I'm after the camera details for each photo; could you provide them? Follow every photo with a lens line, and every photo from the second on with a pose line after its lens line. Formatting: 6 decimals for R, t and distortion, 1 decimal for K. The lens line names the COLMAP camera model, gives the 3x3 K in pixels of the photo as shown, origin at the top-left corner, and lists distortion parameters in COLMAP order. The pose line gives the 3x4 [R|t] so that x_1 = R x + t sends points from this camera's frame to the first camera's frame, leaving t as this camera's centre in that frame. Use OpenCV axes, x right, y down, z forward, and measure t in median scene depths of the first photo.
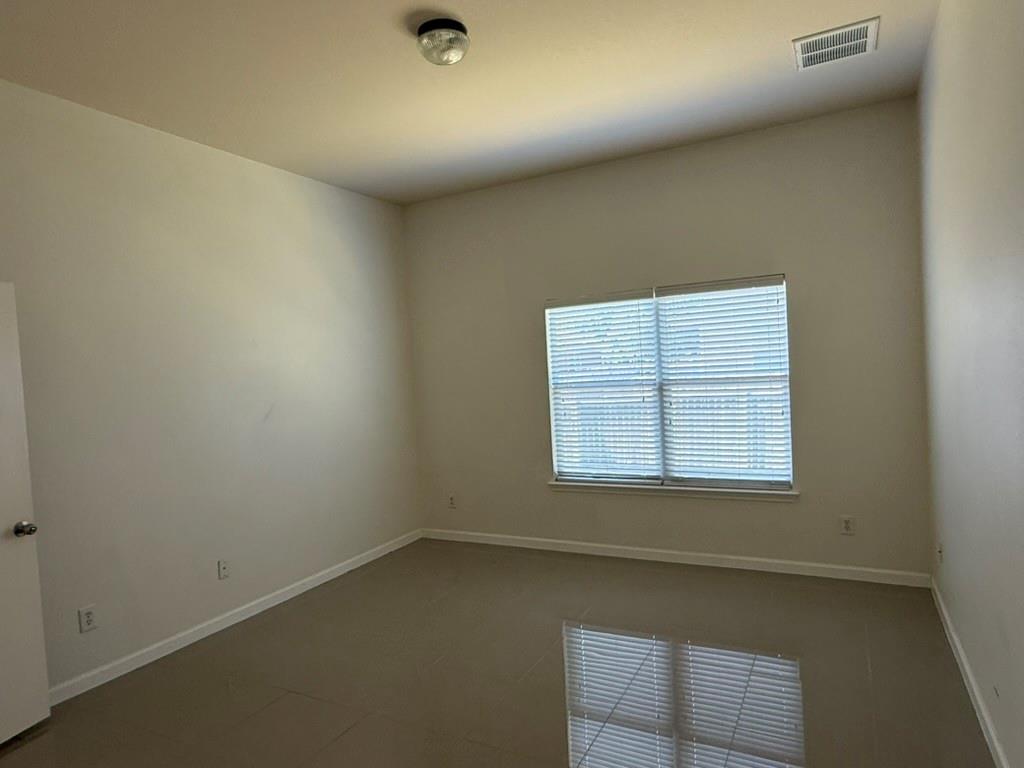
lens RADIAL K [[620.1, 0, 512.0], [0, 620.1, 384.0], [0, 0, 1]] dist [0.000635, -0.001697]
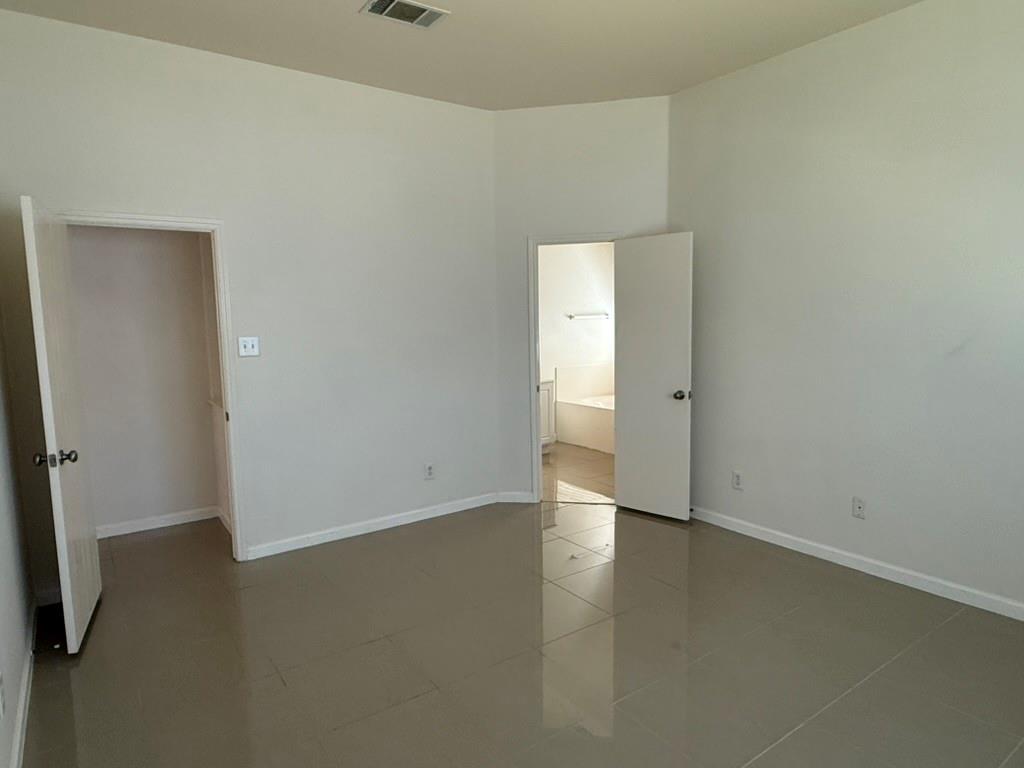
lens RADIAL K [[620.1, 0, 512.0], [0, 620.1, 384.0], [0, 0, 1]] dist [0.000635, -0.001697]
pose [[-0.455349, 0.170384, -0.873857, 0.961233], [0.019218, 0.983169, 0.181684, -0.098964], [0.890106, 0.065936, -0.450960, 1.745734]]
